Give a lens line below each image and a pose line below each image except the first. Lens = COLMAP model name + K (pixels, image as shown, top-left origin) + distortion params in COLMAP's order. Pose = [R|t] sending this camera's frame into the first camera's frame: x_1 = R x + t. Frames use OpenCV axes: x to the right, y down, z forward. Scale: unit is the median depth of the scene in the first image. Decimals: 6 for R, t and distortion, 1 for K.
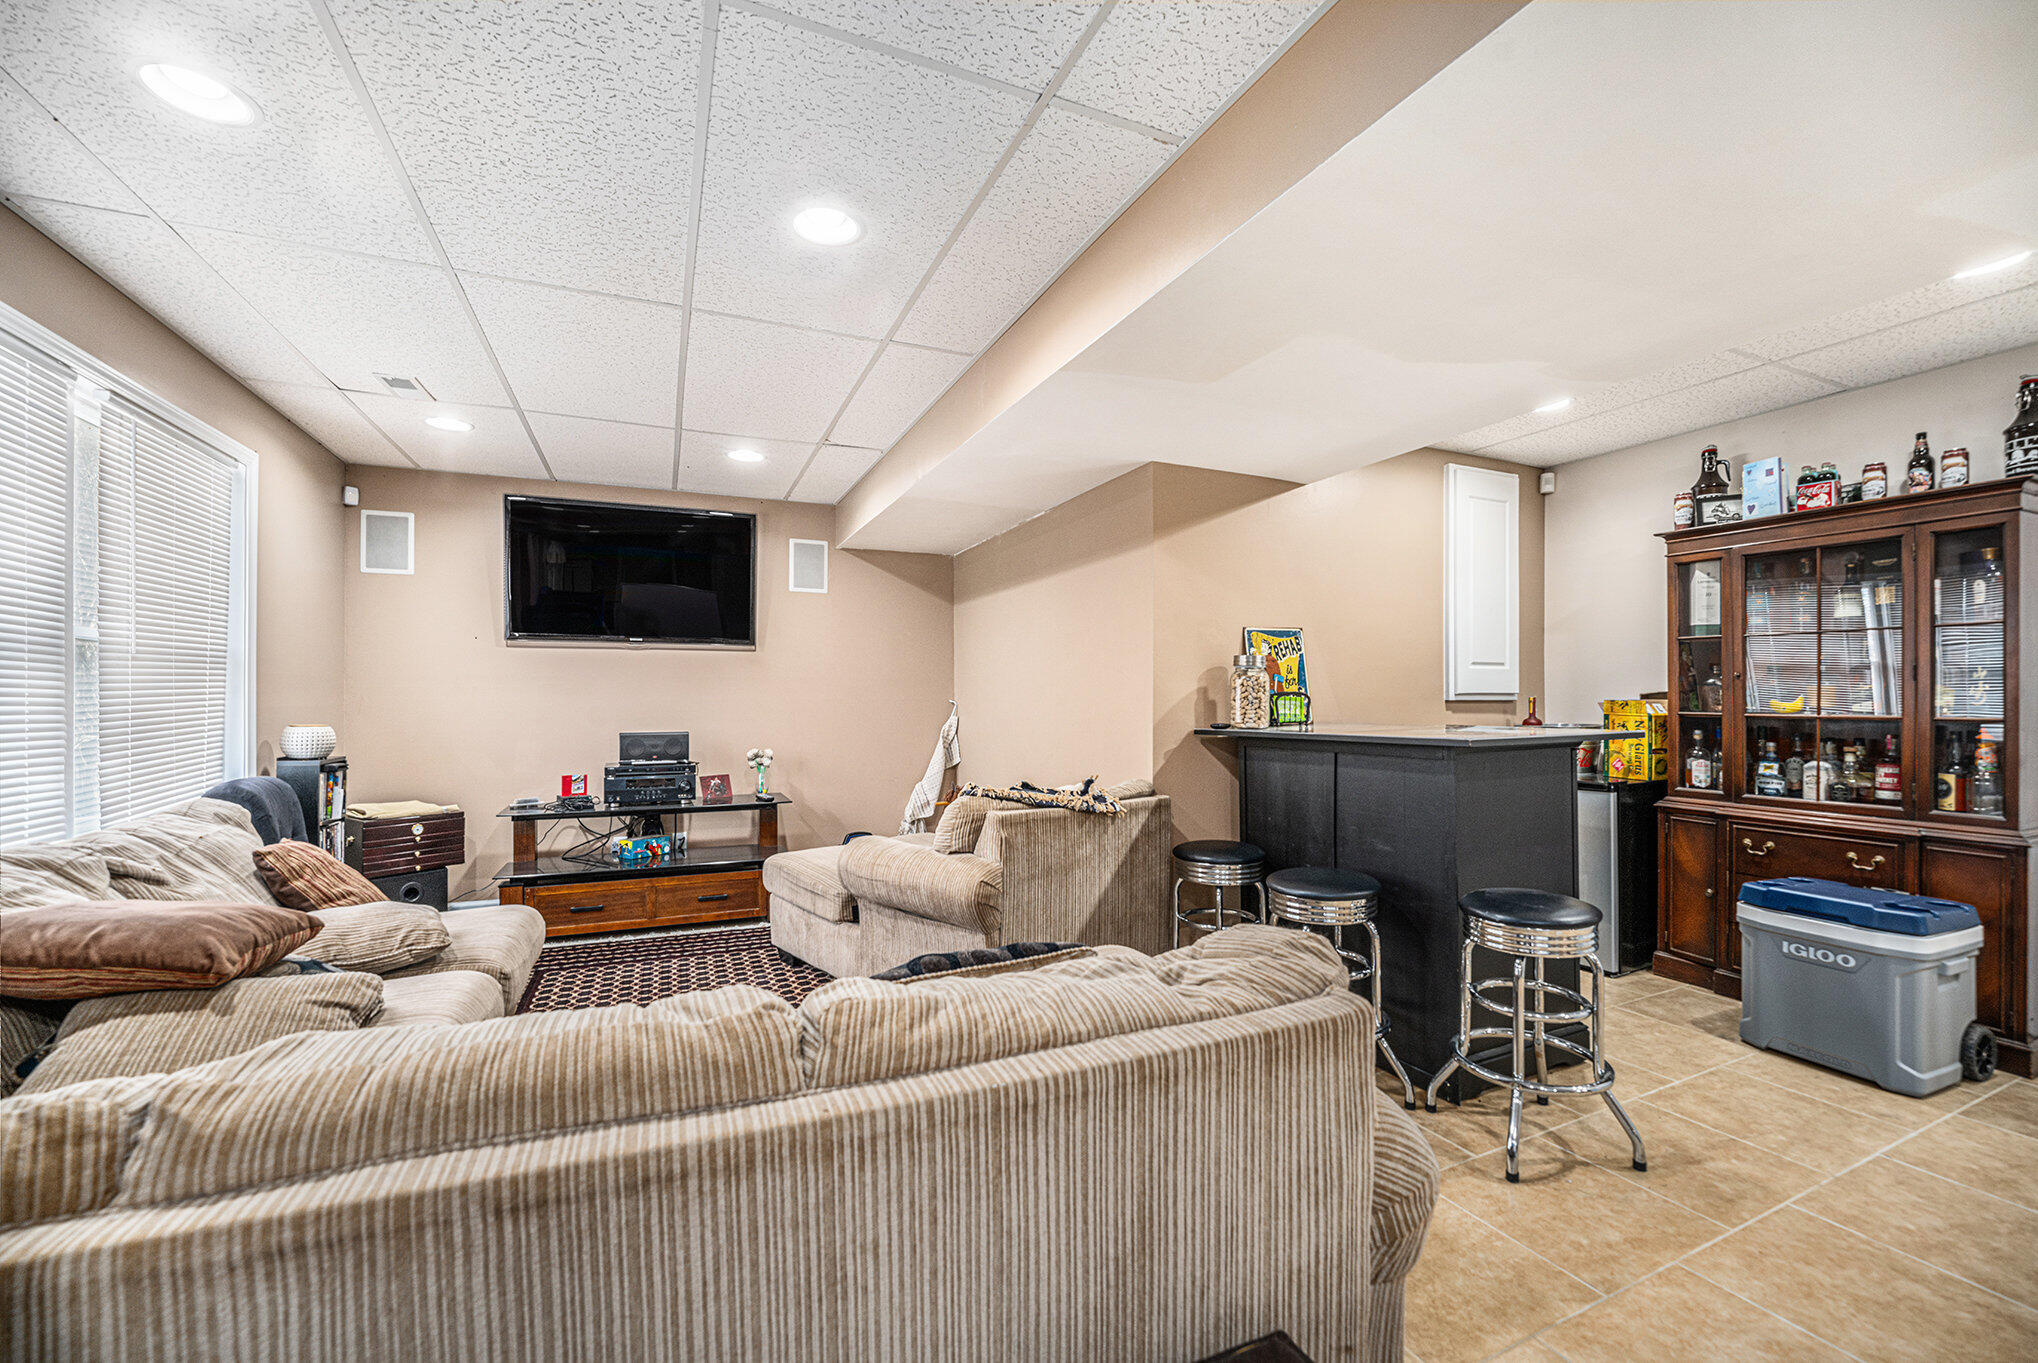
lens RADIAL K [[838.6, 0, 1016.8], [0, 838.6, 692.6], [0, 0, 1]] dist [-0.023302, 0.000319]
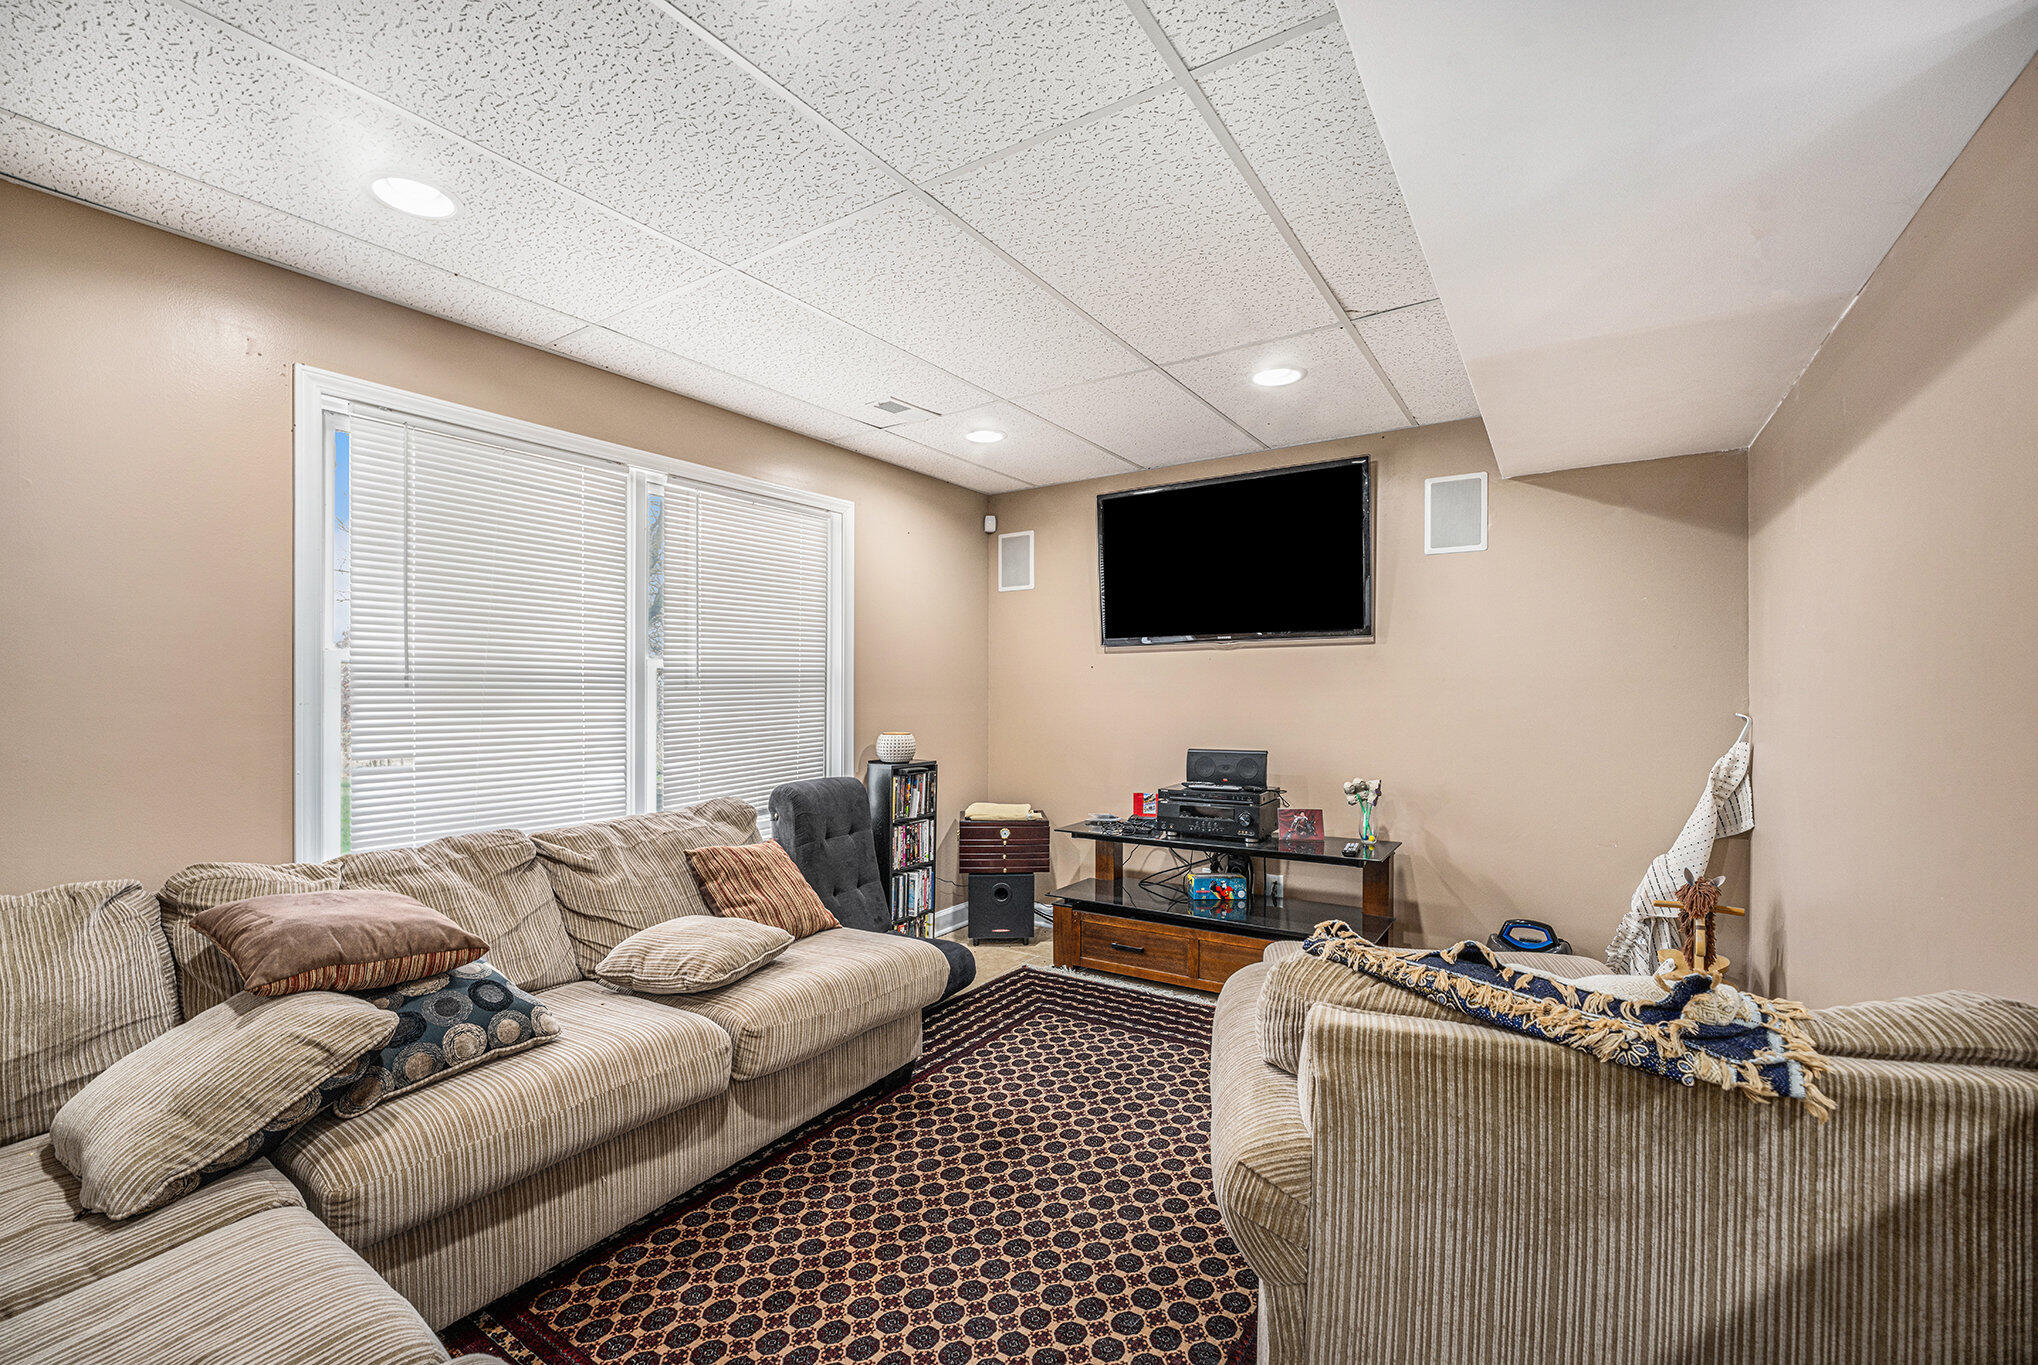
lens RADIAL K [[838.6, 0, 1021.4], [0, 838.6, 696.8], [0, 0, 1]] dist [-0.023302, 0.000319]
pose [[0.536923, 0.001812, -0.843629, 0.165552], [0.009706, 0.999918, 0.008325, -0.014494], [0.843575, -0.012658, 0.536861, 0.422646]]
